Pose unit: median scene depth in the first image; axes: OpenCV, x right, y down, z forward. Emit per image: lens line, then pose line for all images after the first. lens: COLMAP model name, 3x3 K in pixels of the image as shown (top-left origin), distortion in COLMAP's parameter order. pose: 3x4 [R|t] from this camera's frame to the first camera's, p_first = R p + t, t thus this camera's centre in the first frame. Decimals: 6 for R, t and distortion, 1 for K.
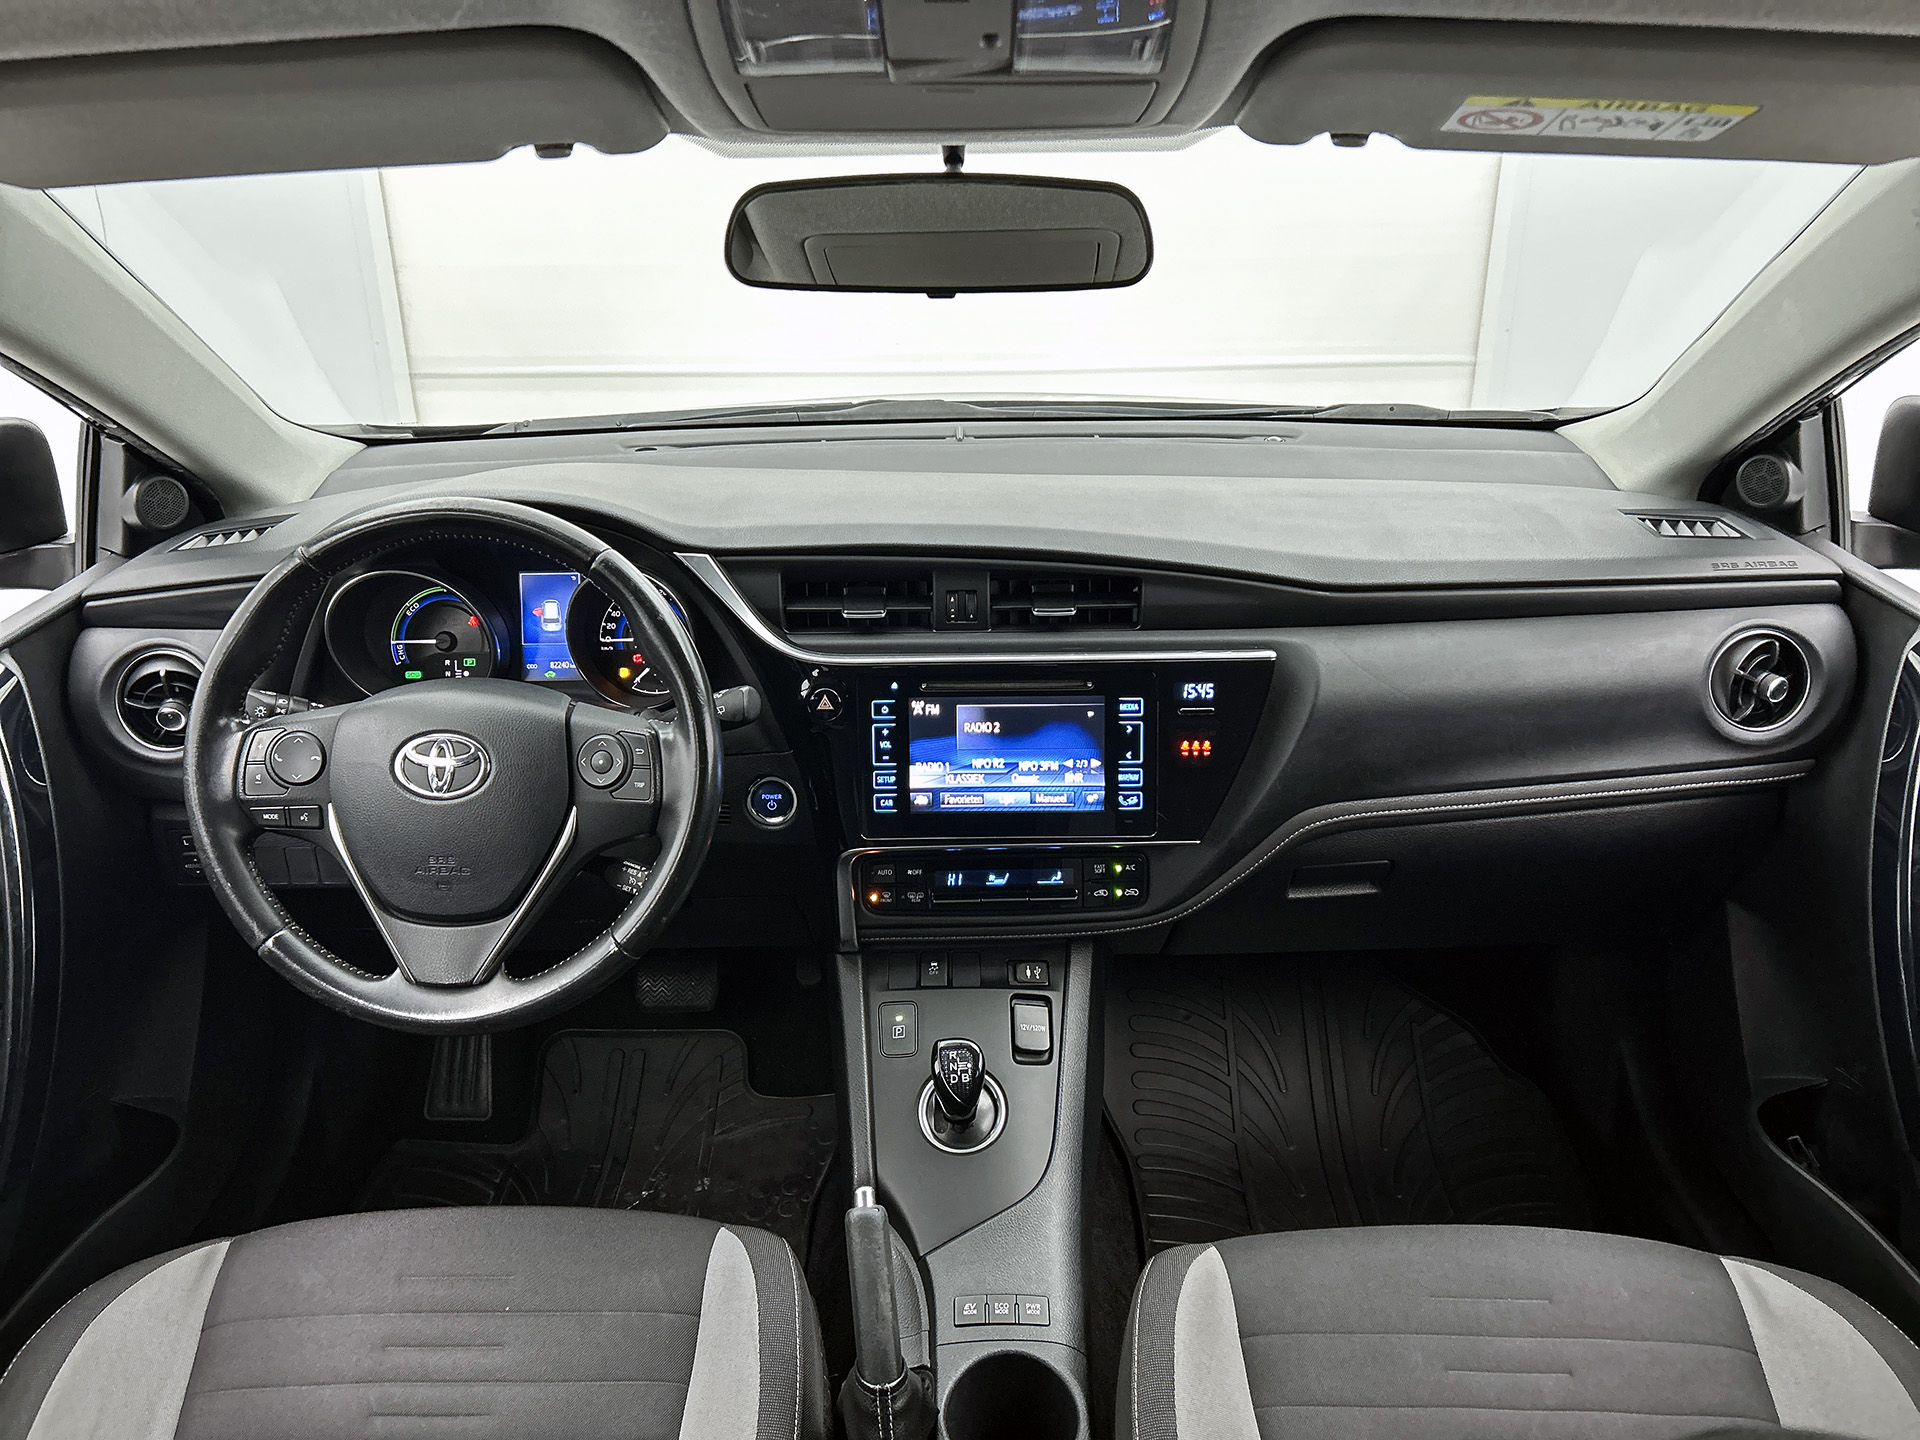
lens RADIAL K [[1464.5, 0, 966.2], [0, 1464.5, 696.2], [0, 0, 1]] dist [0.035363, -0.050518]
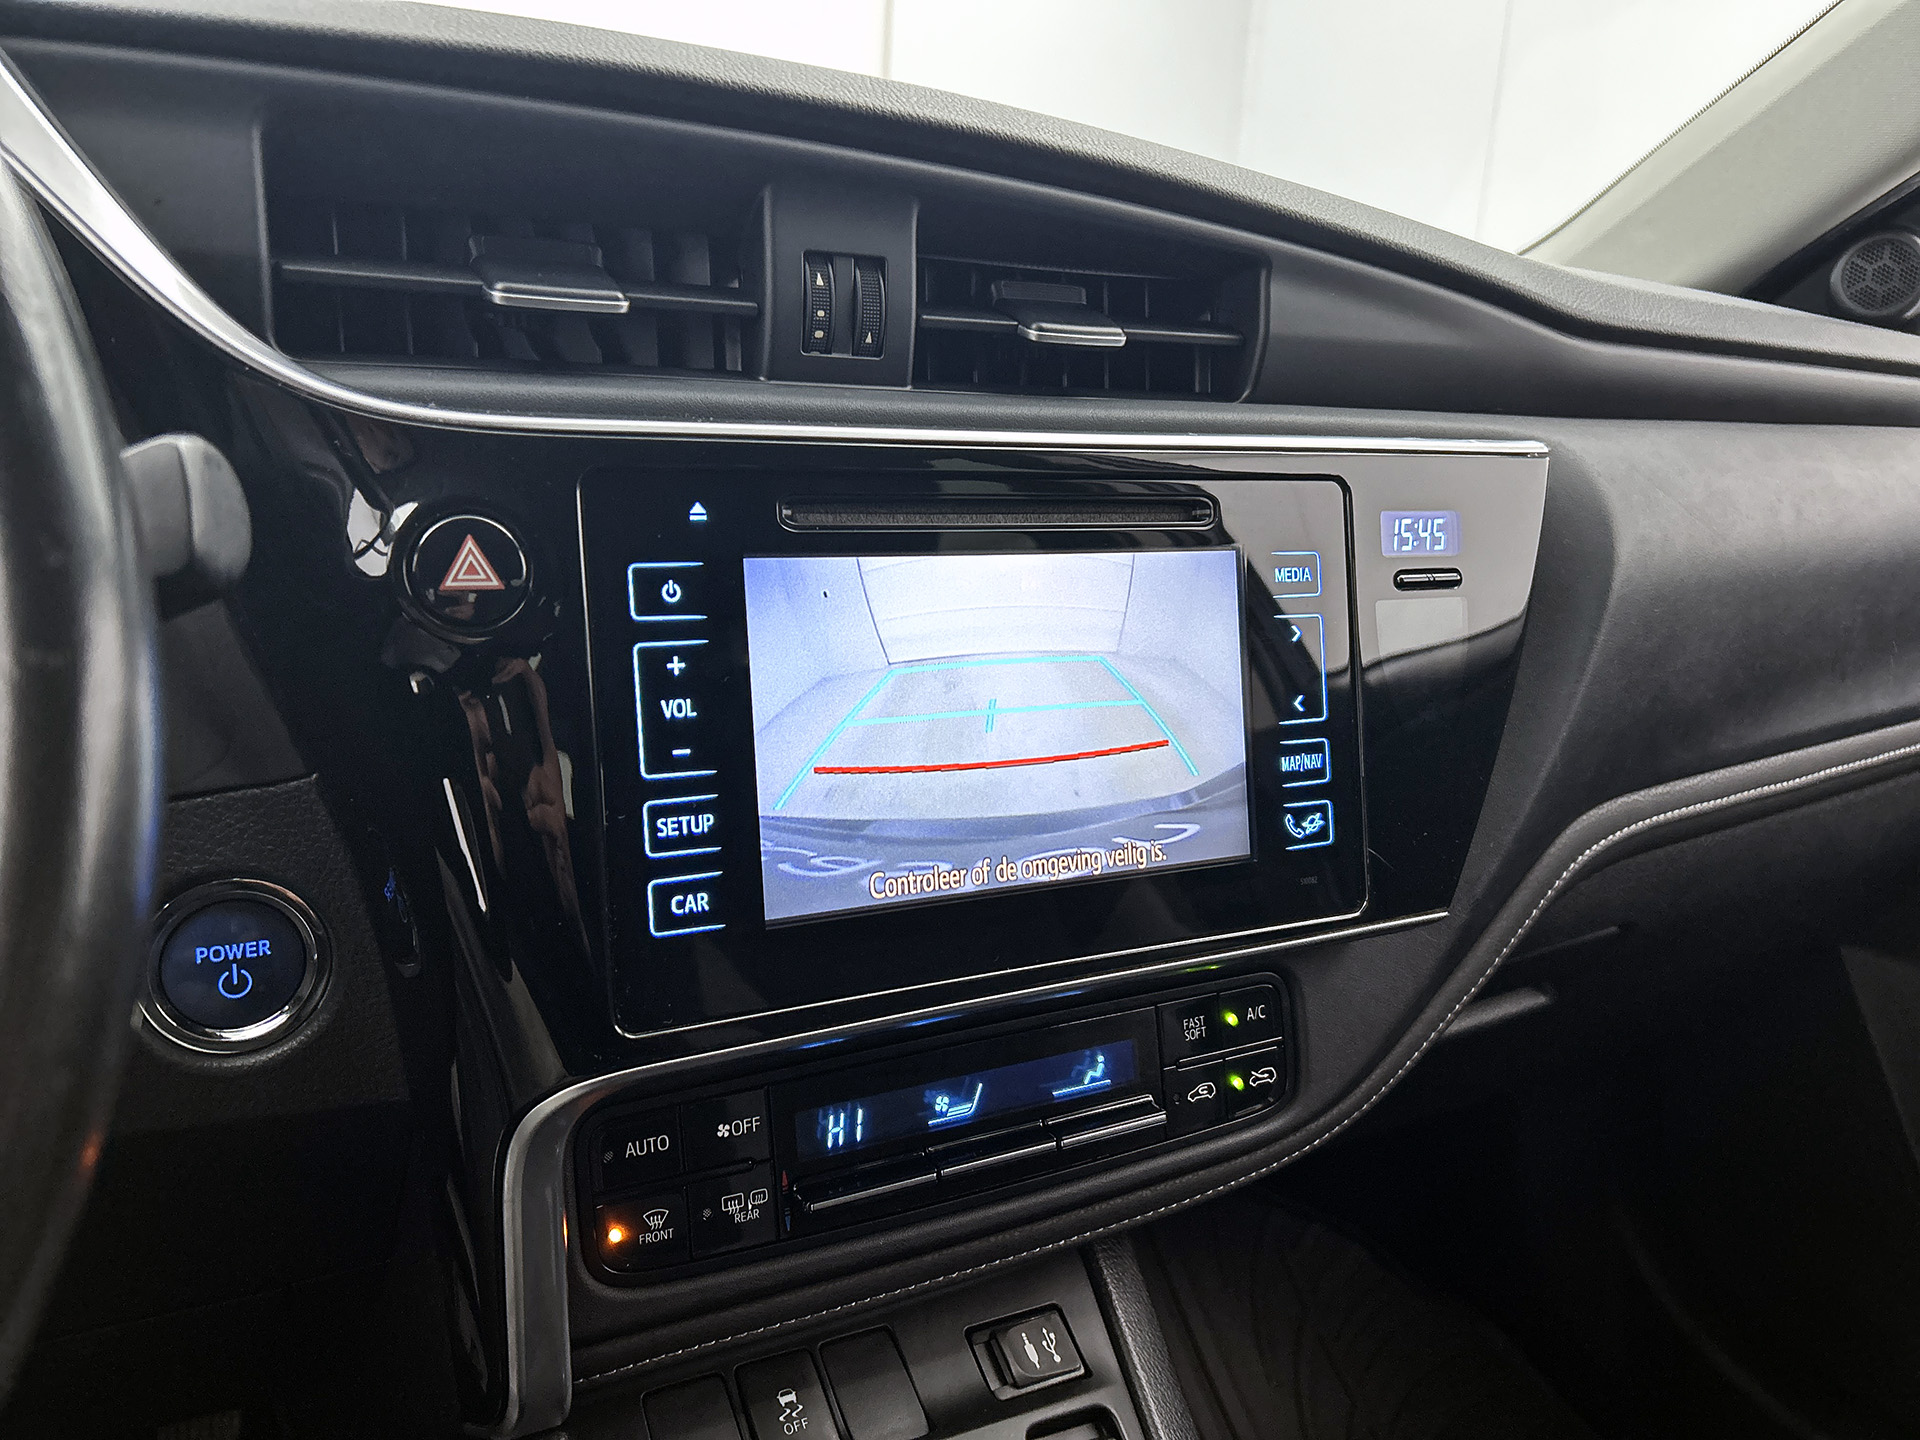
lens RADIAL K [[1464.5, 0, 957.0], [0, 1464.5, 713.9], [0, 0, 1]] dist [0.035363, -0.050518]
pose [[0.880599, -0.052813, 0.470909, -0.146912], [0.121092, 0.985855, -0.115876, 0.076082], [-0.458128, 0.159063, 0.874538, 0.702189]]
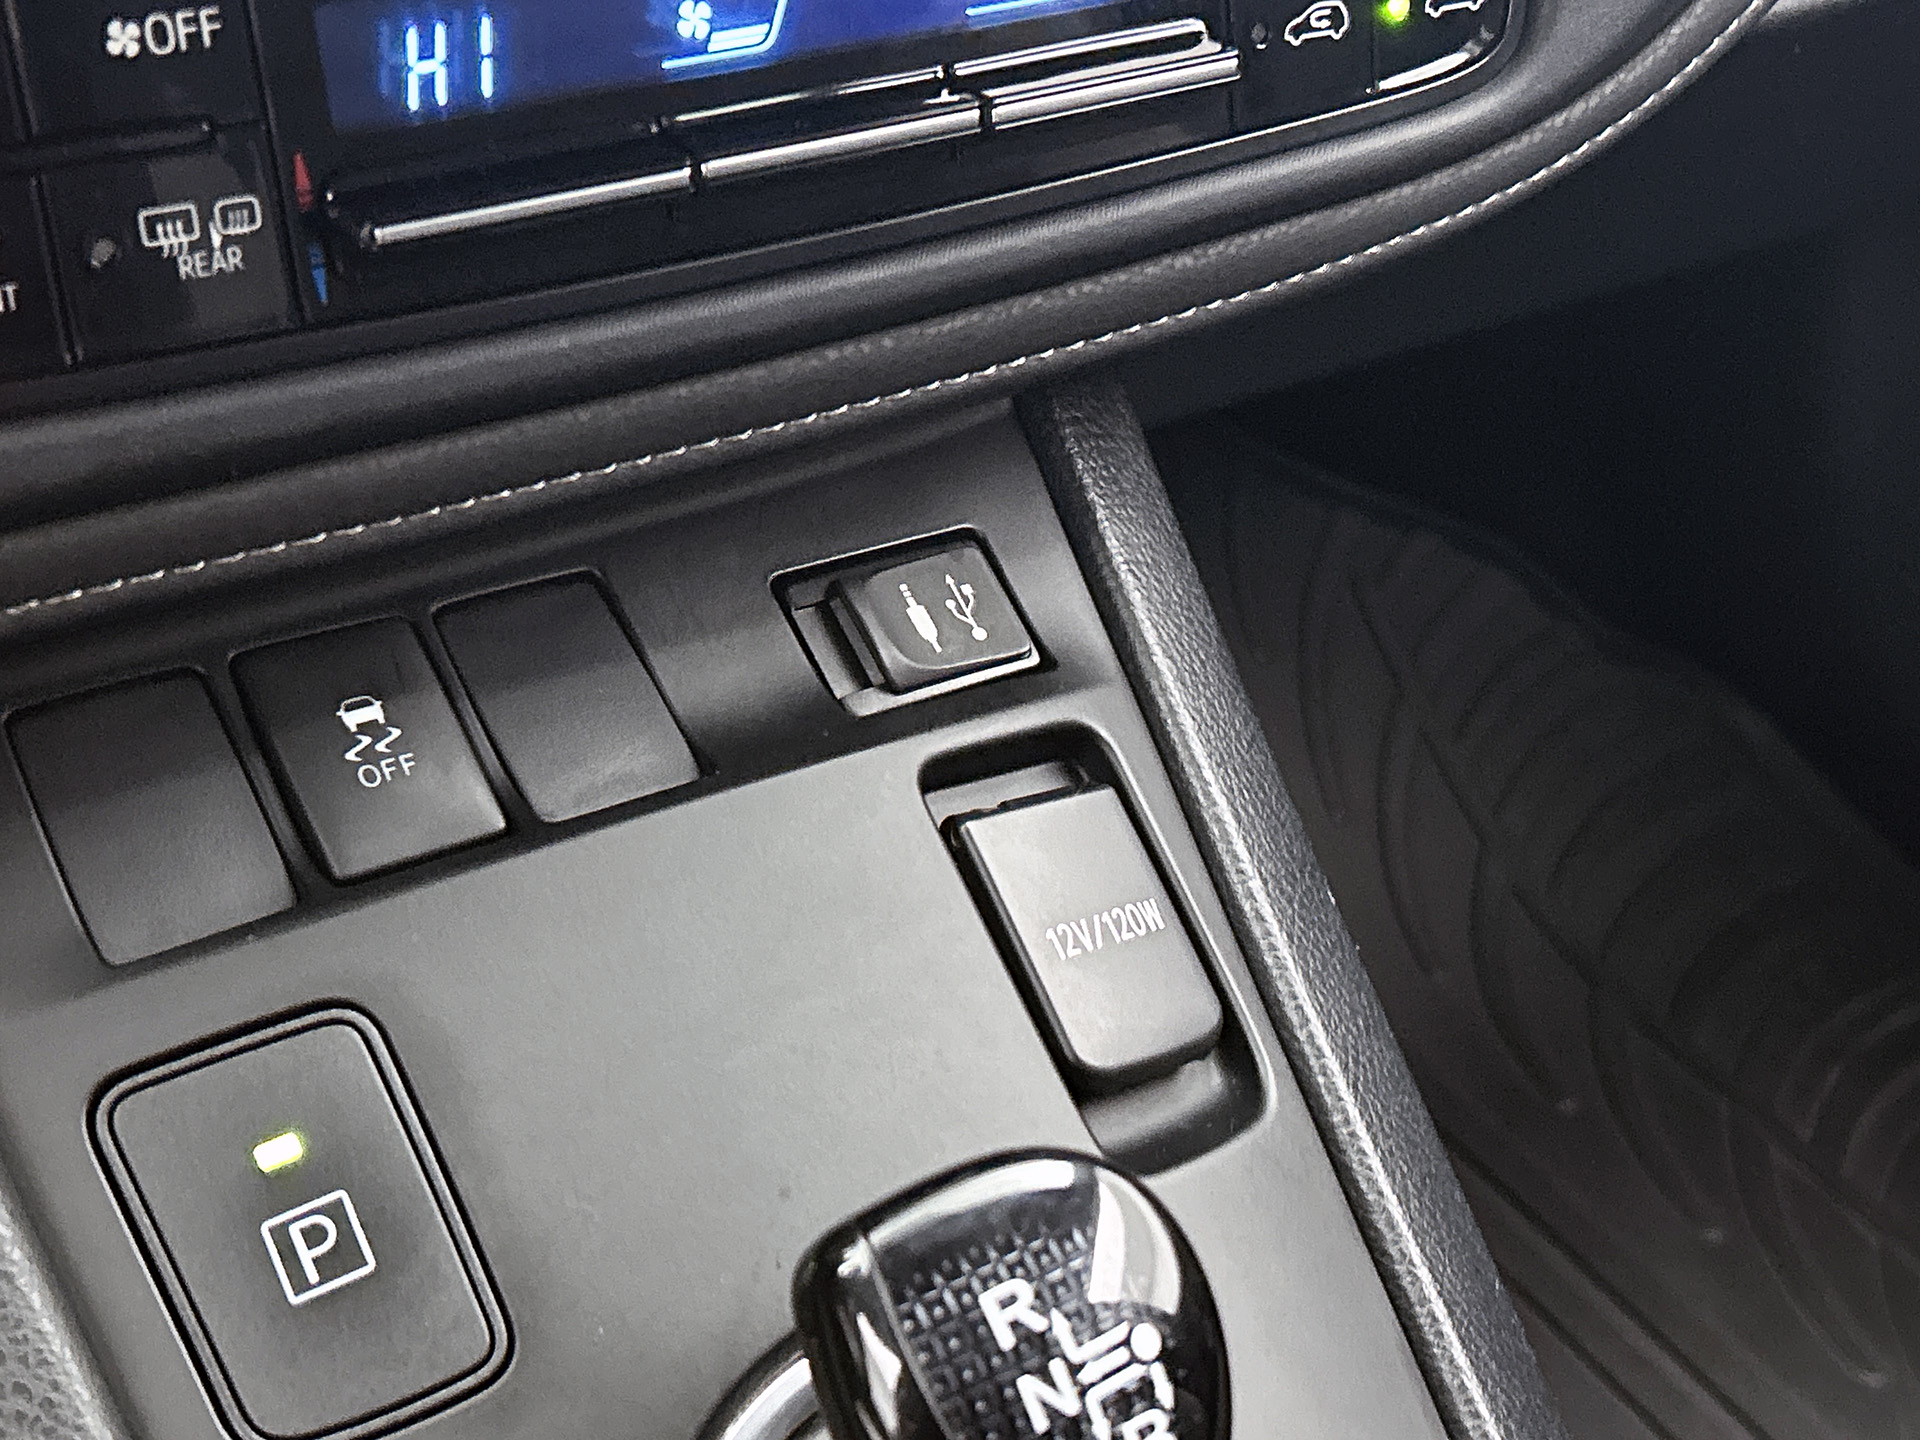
lens RADIAL K [[2784.2, 0, 965.3], [0, 2784.2, 710.9], [0, 0, 1]] dist [0.080090, 0.000000]
pose [[0.829063, -0.246088, 0.502091, -0.117016], [0.141232, 0.960991, 0.237802, 0.133373], [-0.541026, -0.126242, 0.831477, 0.785722]]
